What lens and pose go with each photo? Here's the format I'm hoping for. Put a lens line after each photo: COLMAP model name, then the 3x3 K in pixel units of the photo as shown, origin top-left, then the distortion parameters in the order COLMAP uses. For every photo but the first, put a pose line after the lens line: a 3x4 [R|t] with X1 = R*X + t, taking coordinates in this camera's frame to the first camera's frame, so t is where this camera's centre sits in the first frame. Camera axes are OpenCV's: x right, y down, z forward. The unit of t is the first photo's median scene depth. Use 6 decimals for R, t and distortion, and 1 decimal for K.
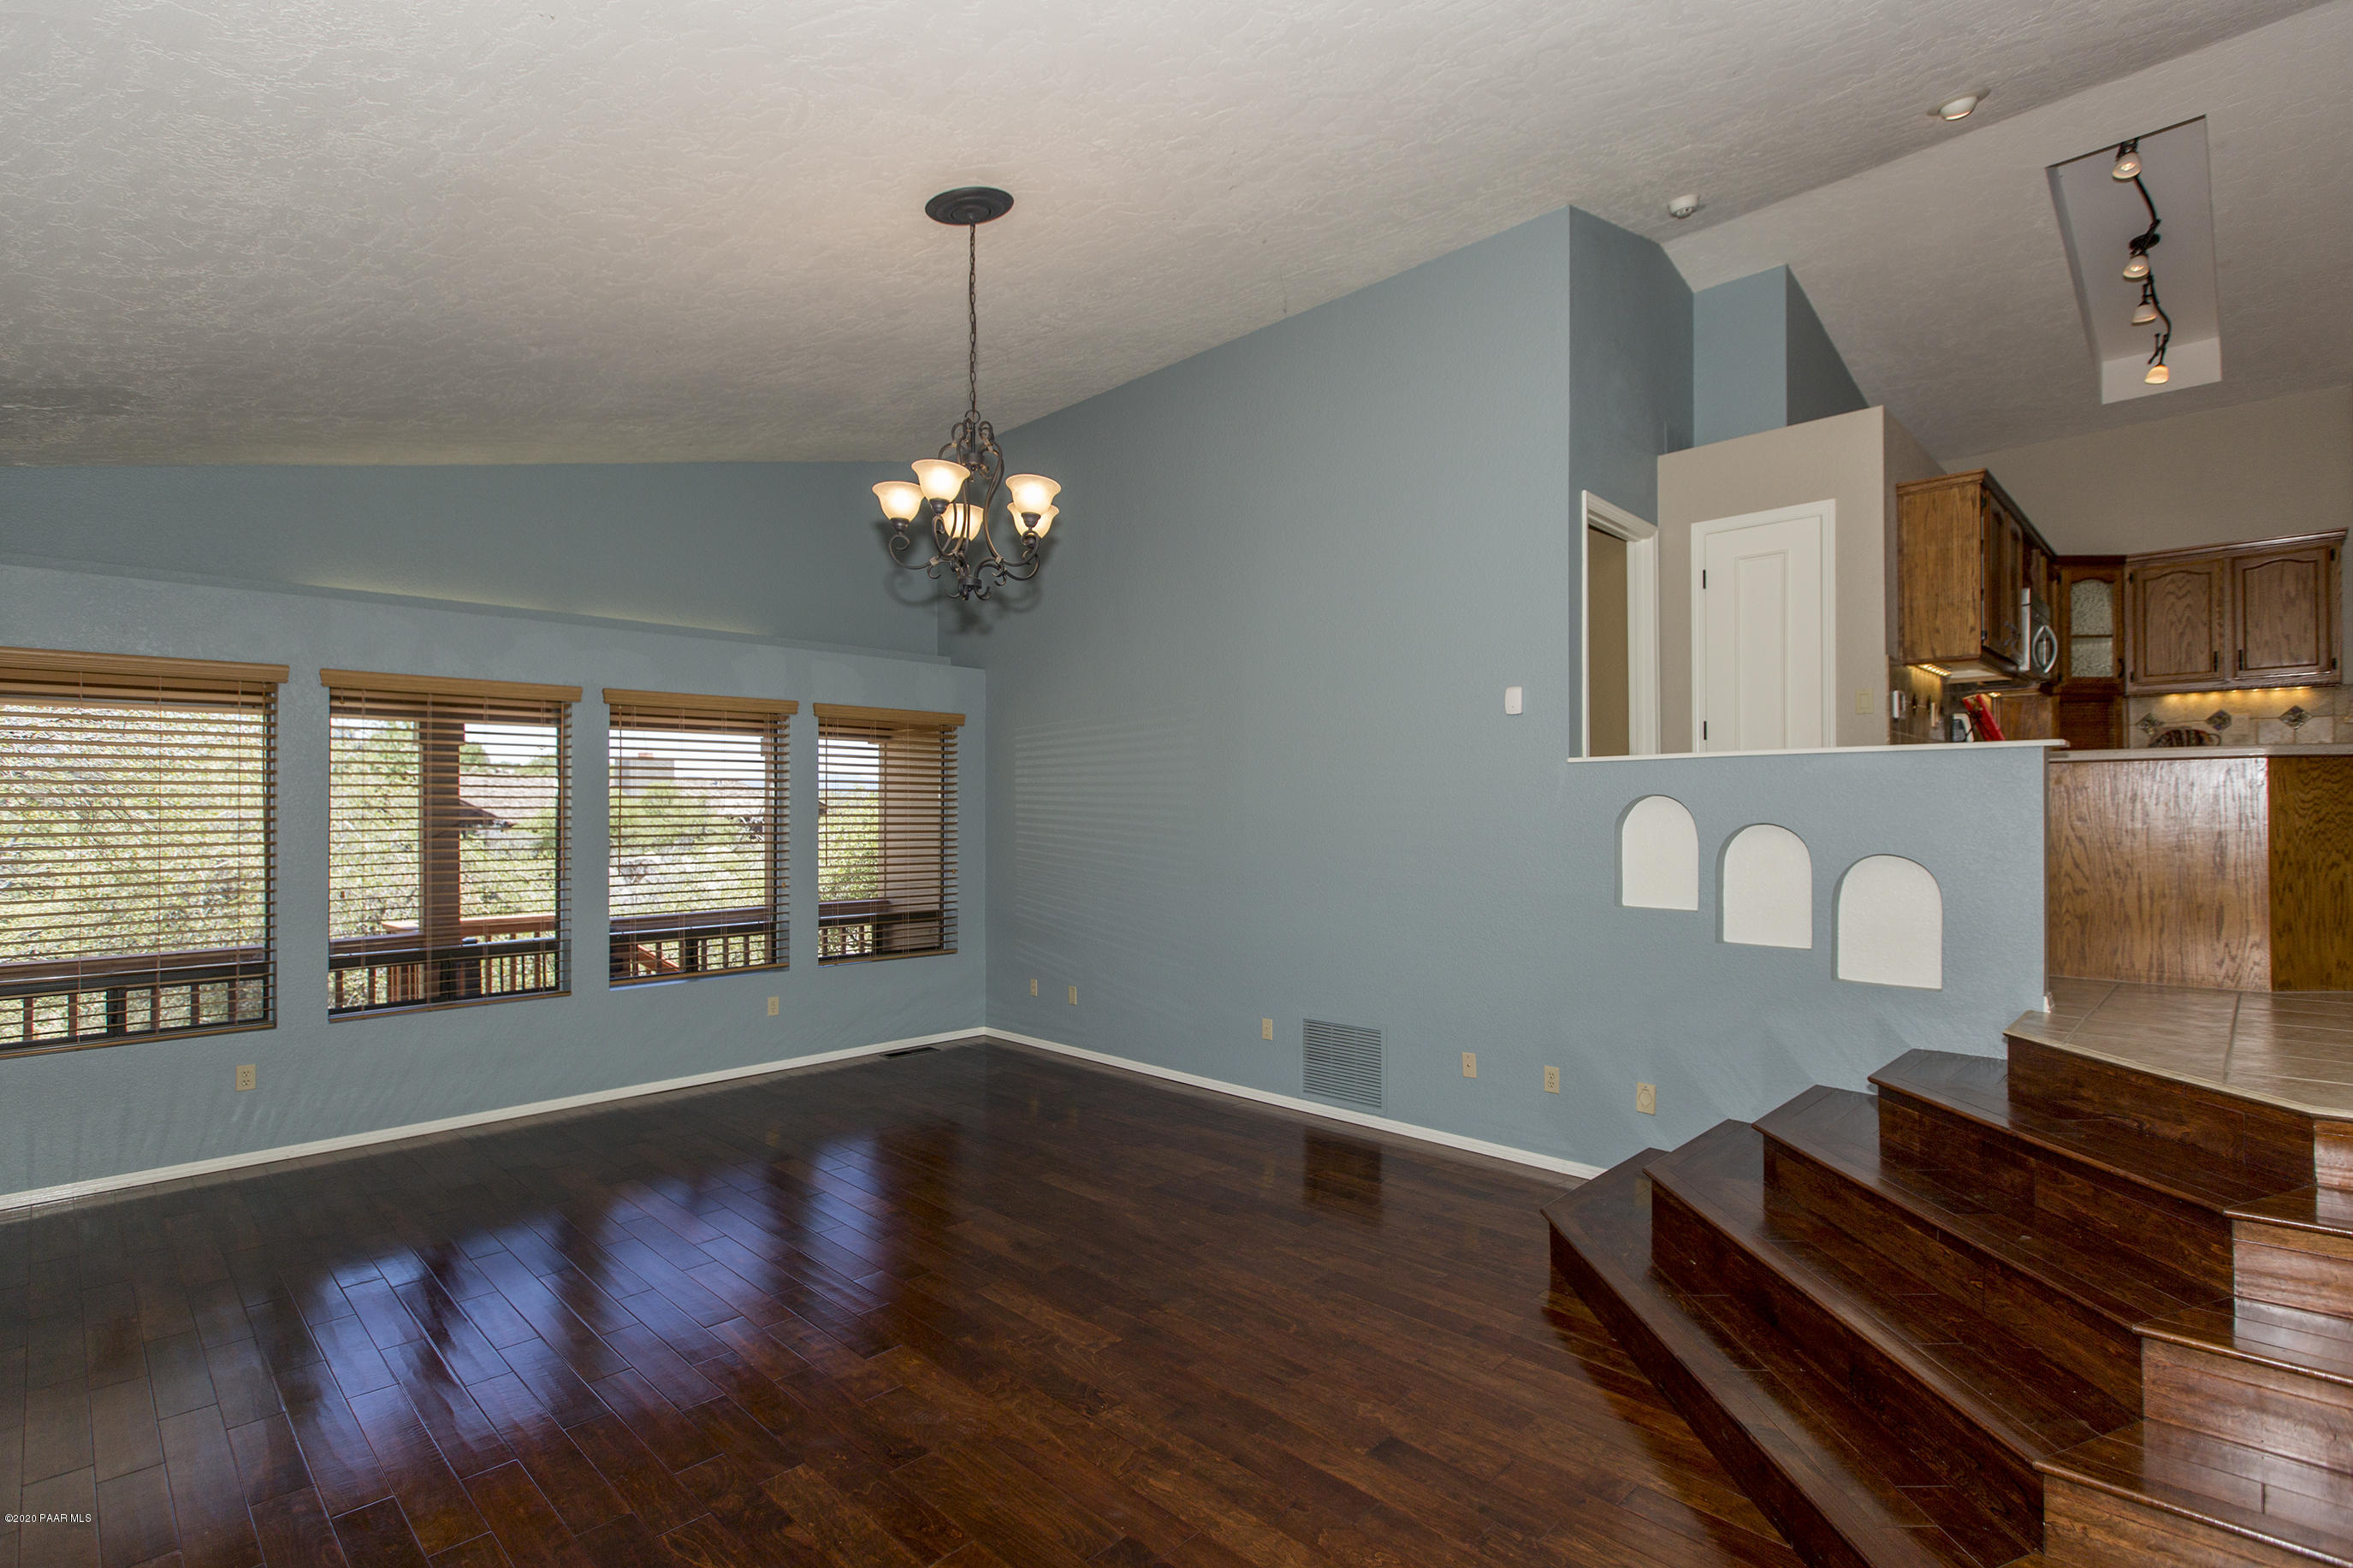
lens RADIAL K [[1097.8, 0, 1176.5], [0, 1097.8, 784.0], [0, 0, 1]] dist [0.001554, 0.000195]
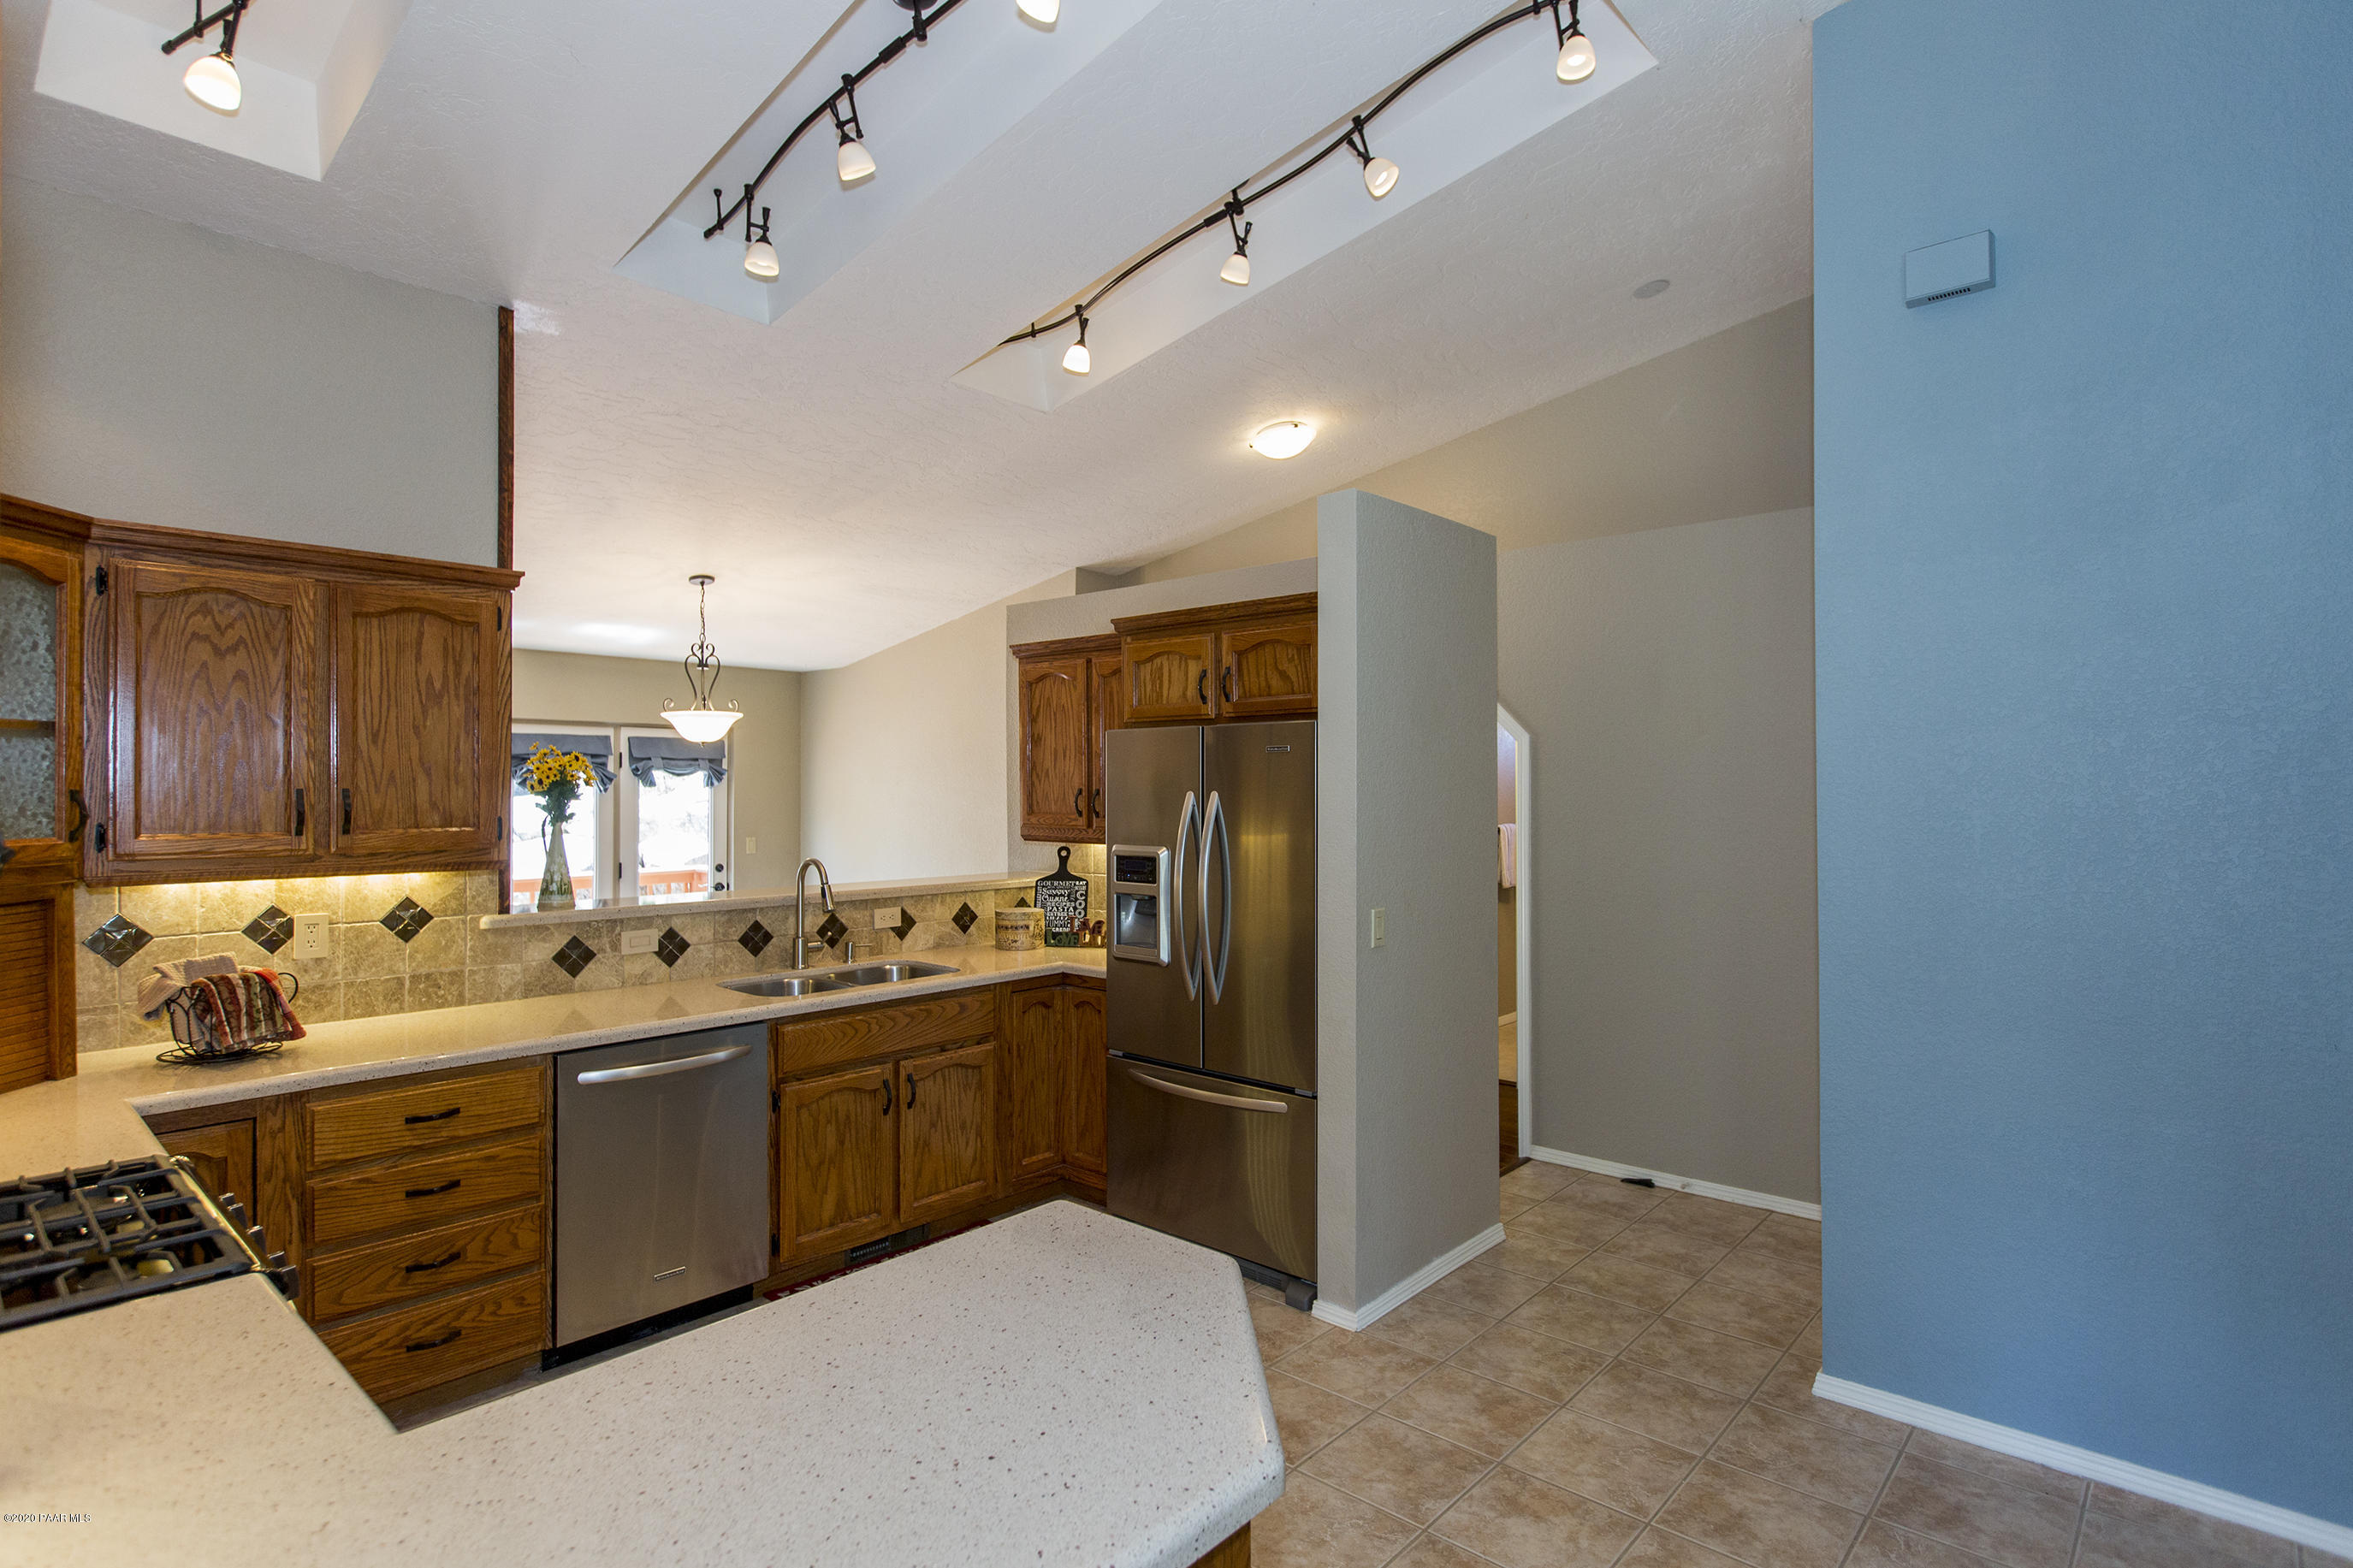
lens RADIAL K [[1149.2, 0, 1176.5], [0, 1149.2, 784.0], [0, 0, 1]] dist [0.000416, 0.000332]
pose [[-0.057095, 0.004704, 0.998358, 0.458613], [-0.015182, 0.999869, -0.005579, -0.123116], [-0.998253, -0.015476, -0.057016, 0.664957]]
